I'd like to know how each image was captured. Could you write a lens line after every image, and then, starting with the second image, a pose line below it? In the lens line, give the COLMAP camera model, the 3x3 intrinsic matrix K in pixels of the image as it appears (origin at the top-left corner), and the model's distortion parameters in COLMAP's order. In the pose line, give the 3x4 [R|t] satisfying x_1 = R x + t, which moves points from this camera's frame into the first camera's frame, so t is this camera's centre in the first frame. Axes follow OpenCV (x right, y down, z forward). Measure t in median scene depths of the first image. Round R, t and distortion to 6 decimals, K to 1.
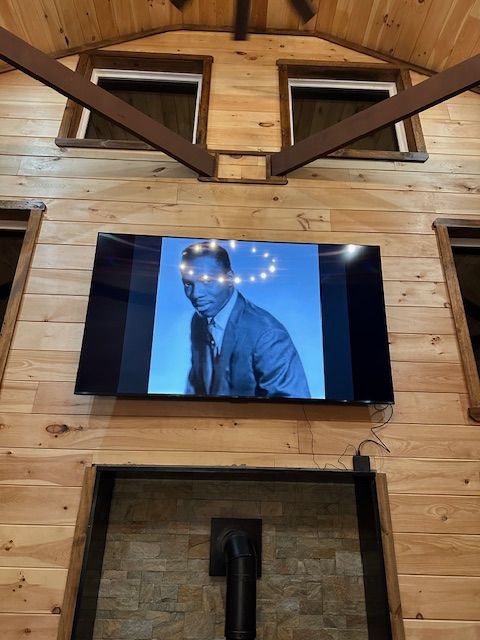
lens RADIAL K [[449.3, 0, 240.5], [0, 449.3, 324.7], [0, 0, 1]] dist [0.084290, -0.108443]
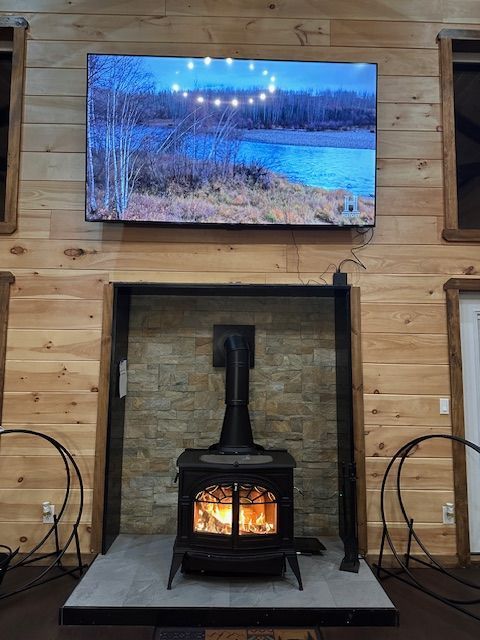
lens RADIAL K [[449.3, 0, 239.6], [0, 449.3, 314.4], [0, 0, 1]] dist [0.084290, -0.108443]
pose [[0.999853, -0.010031, -0.013914, 0.023553], [0.014122, 0.941832, 0.335787, -0.000751], [0.009737, -0.335934, 0.941835, -0.114779]]
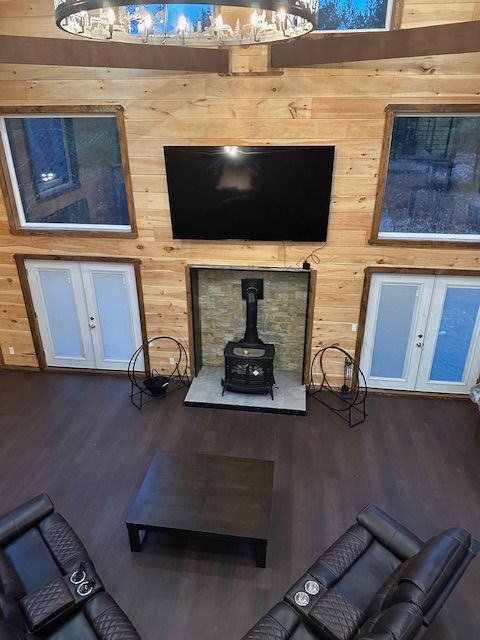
lens RADIAL K [[449.3, 0, 239.4], [0, 449.3, 322.3], [0, 0, 1]] dist [0.084290, -0.108443]
pose [[0.985093, 0.050860, -0.164332, 0.307978], [0.095831, 0.631079, 0.769776, -1.177435], [0.142858, -0.774049, 0.616797, -0.561305]]
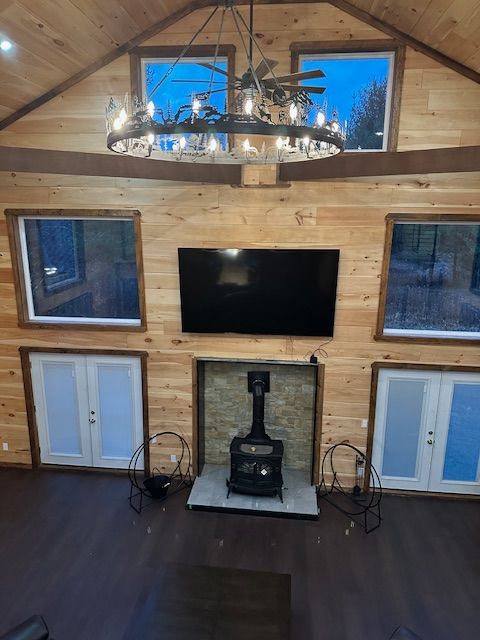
lens RADIAL K [[449.3, 0, 239.0], [0, 449.3, 322.4], [0, 0, 1]] dist [0.084290, -0.108443]
pose [[0.988583, 0.026410, -0.148347, 0.219812], [0.074357, 0.770792, 0.632733, -1.195436], [0.131055, -0.636540, 0.760028, -0.558774]]
